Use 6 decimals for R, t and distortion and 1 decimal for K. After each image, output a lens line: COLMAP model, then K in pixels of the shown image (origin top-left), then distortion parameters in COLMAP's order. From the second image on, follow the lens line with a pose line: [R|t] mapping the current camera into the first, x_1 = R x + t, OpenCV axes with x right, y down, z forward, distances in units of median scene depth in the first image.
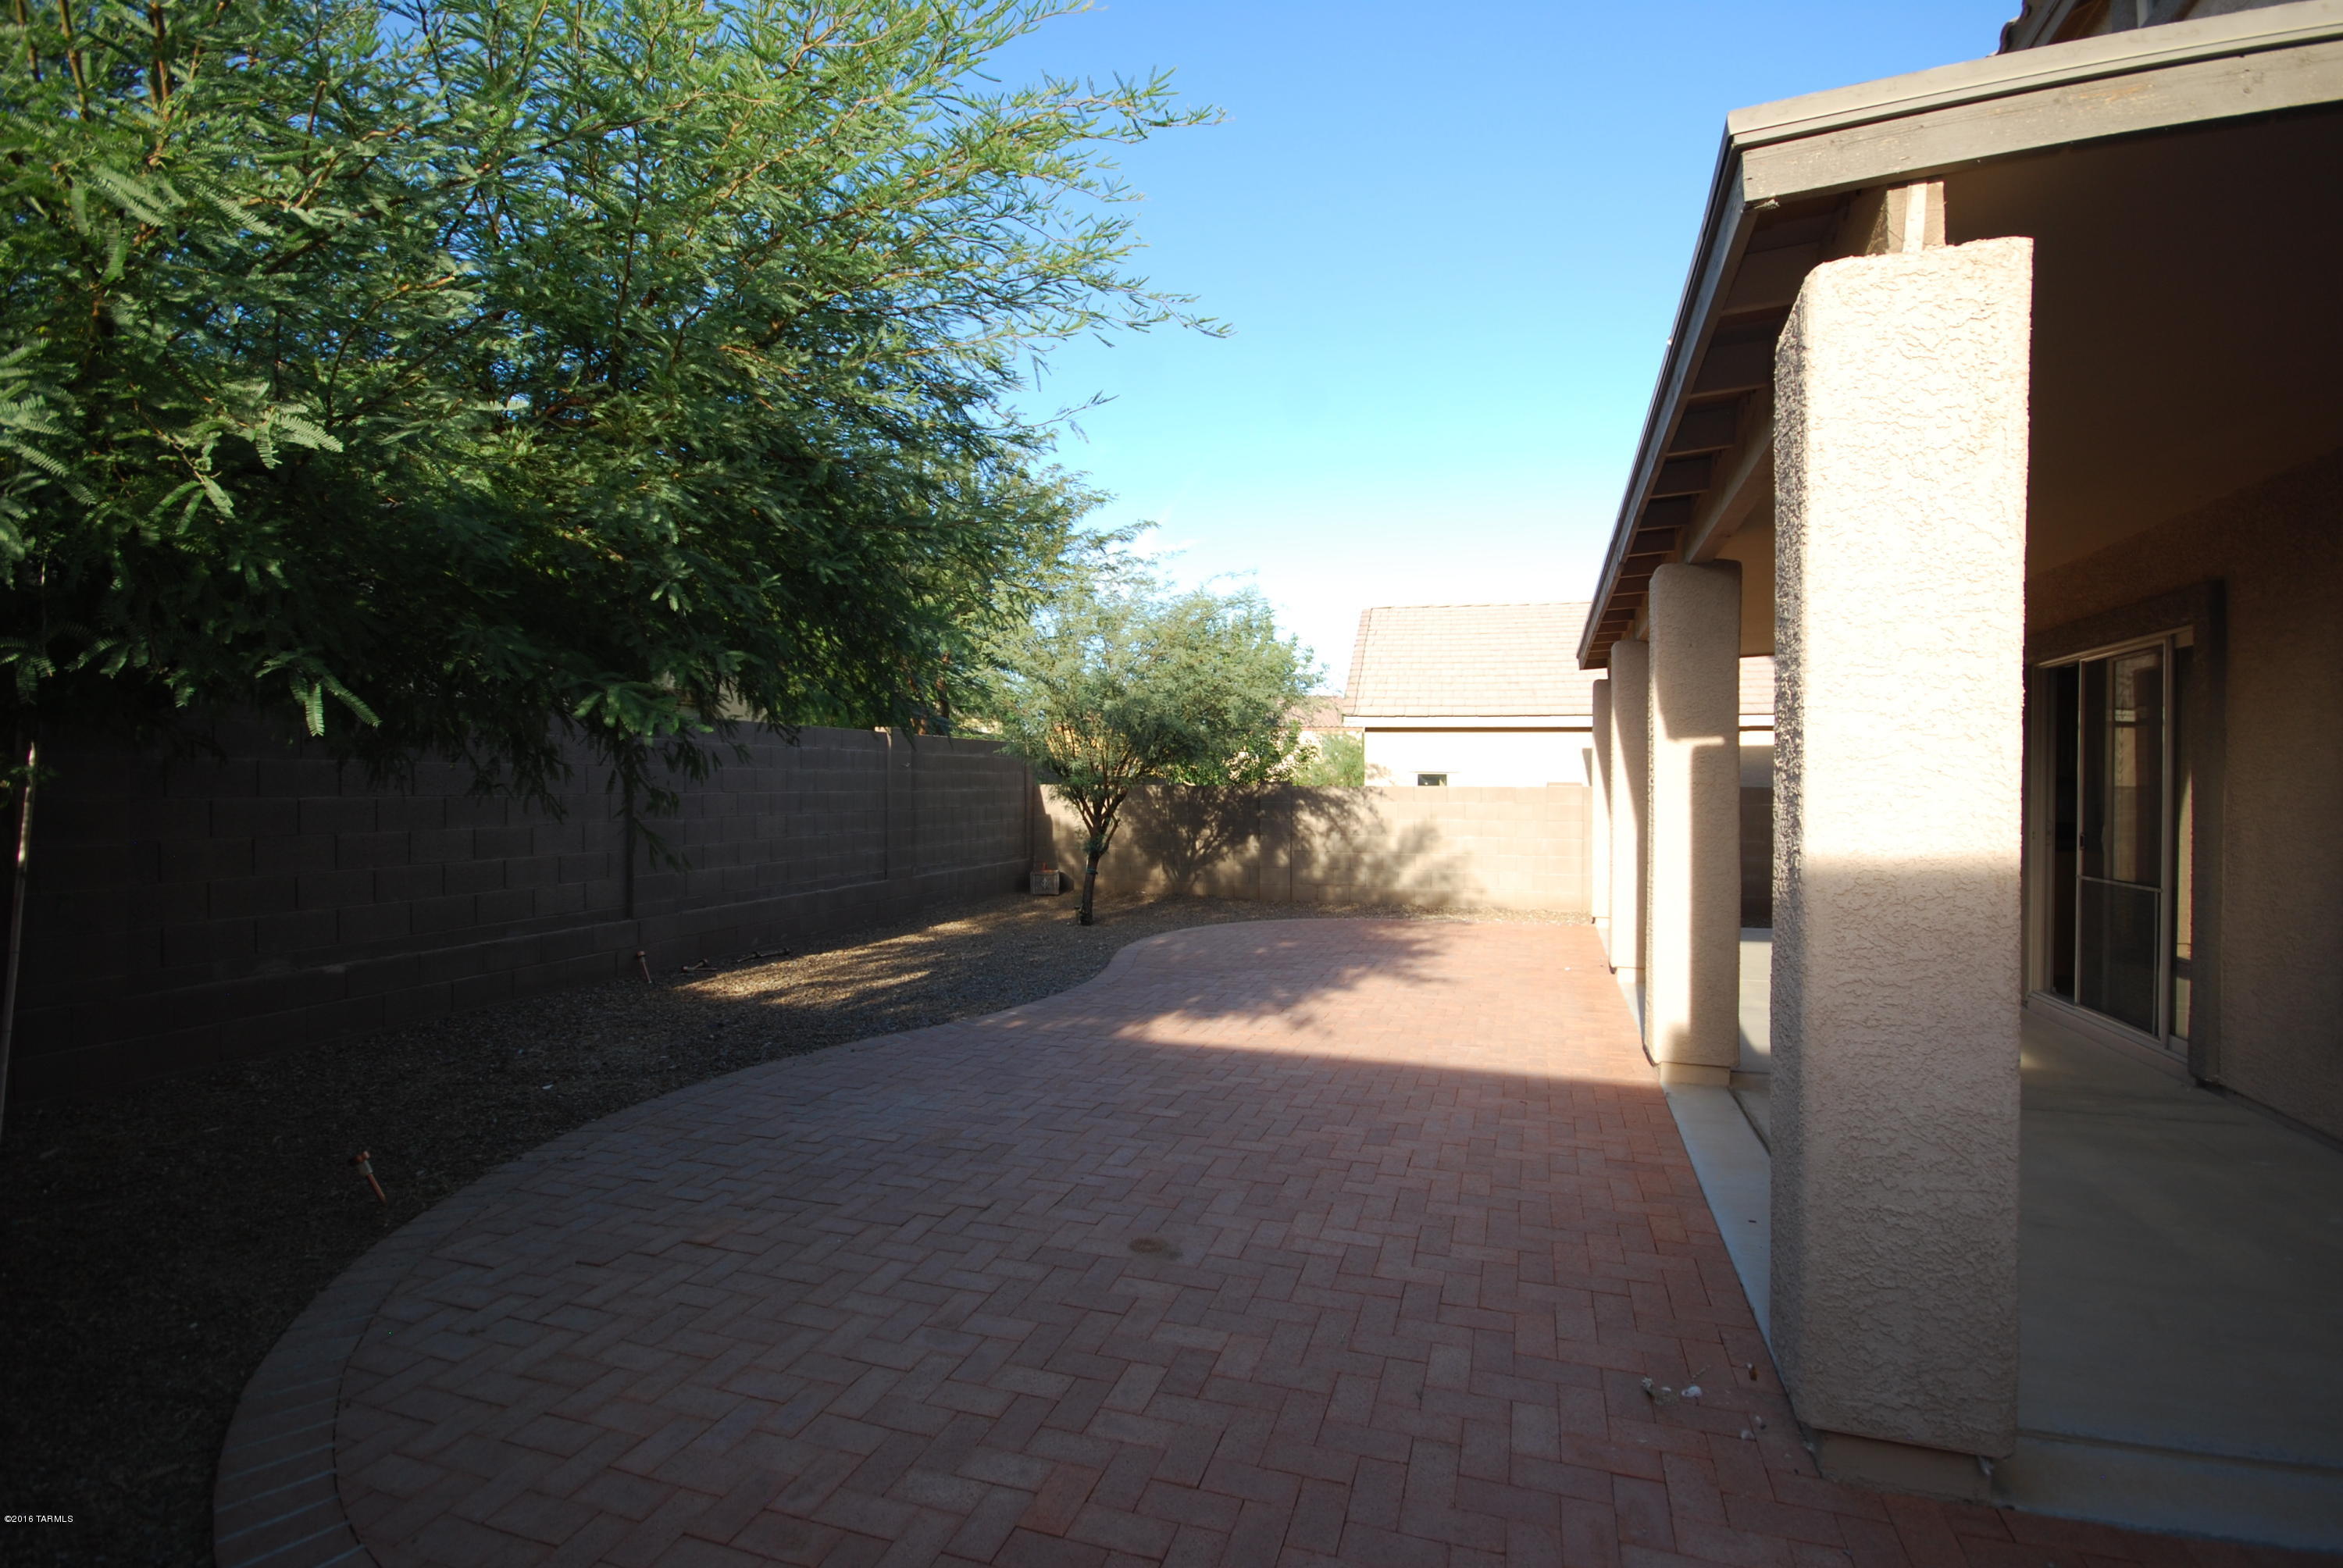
lens RADIAL K [[1023.7, 0, 1191.5], [0, 1023.7, 787.7], [0, 0, 1]] dist [0.010836, -0.012429]
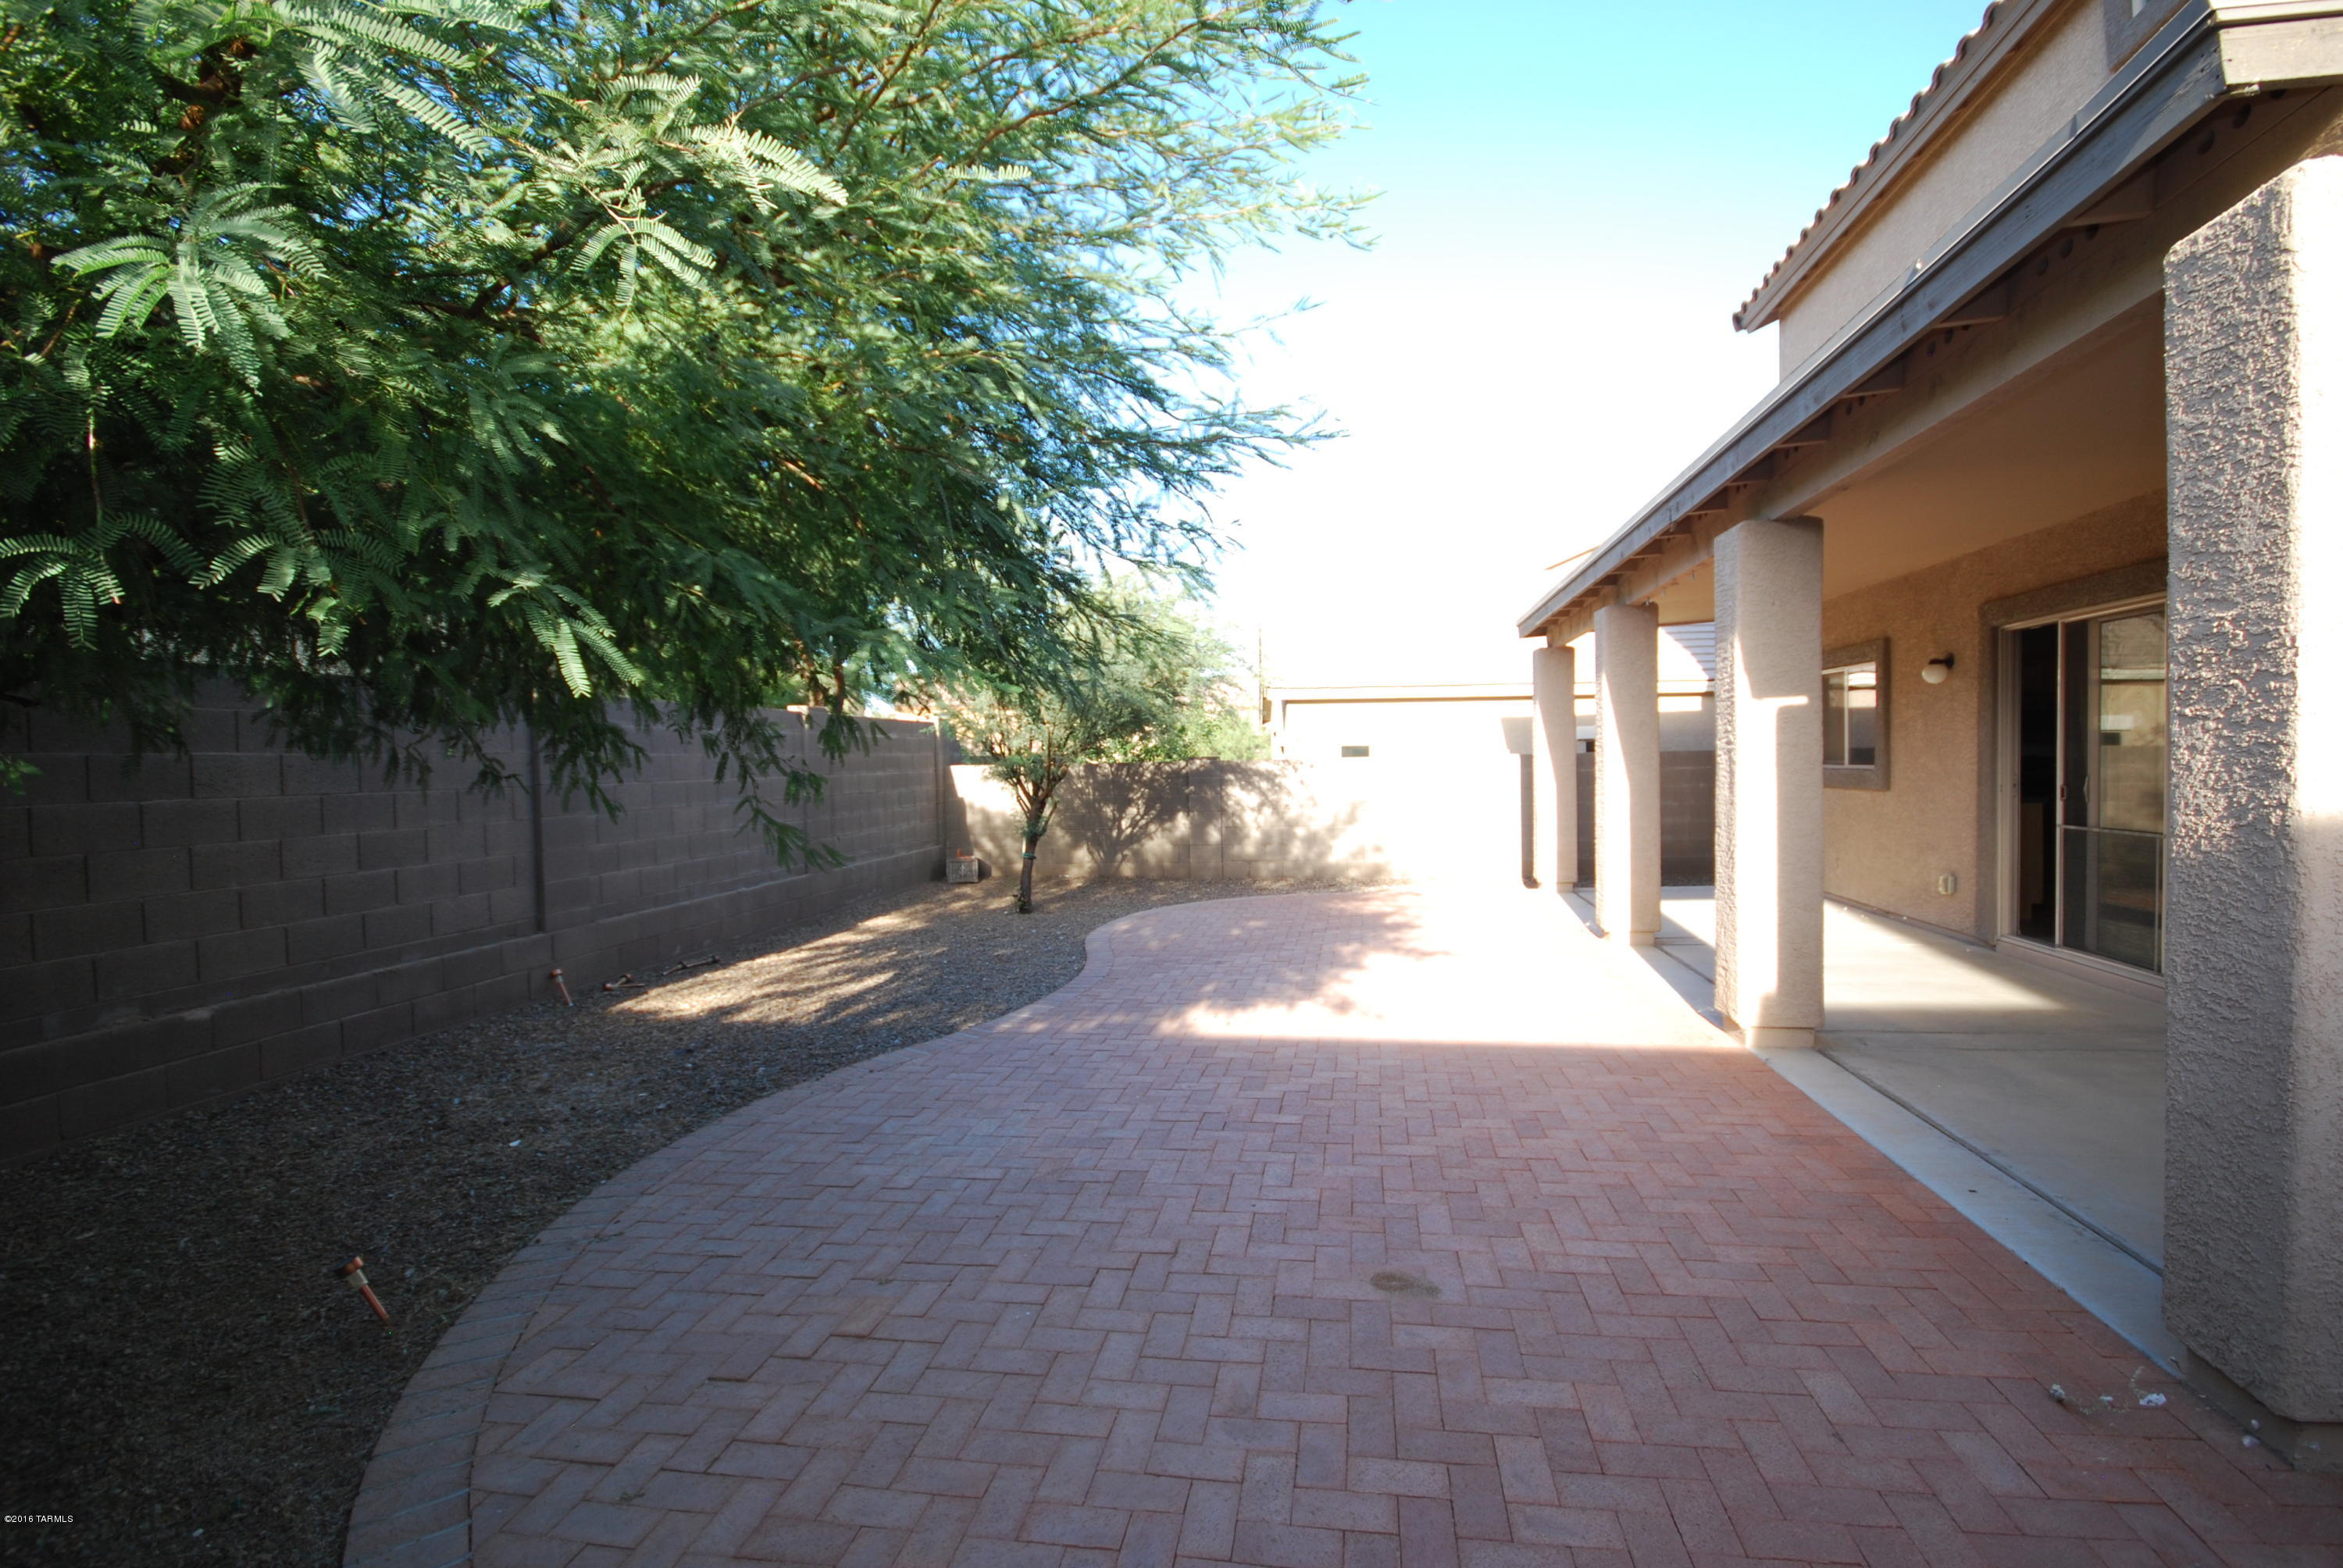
lens RADIAL K [[1023.7, 0, 1191.5], [0, 1023.7, 787.7], [0, 0, 1]] dist [0.010836, -0.012429]
pose [[0.987381, -0.027707, 0.155920, -0.202159], [0.024289, 0.999422, 0.023782, 0.000309], [-0.156489, -0.019695, 0.987483, 0.103074]]
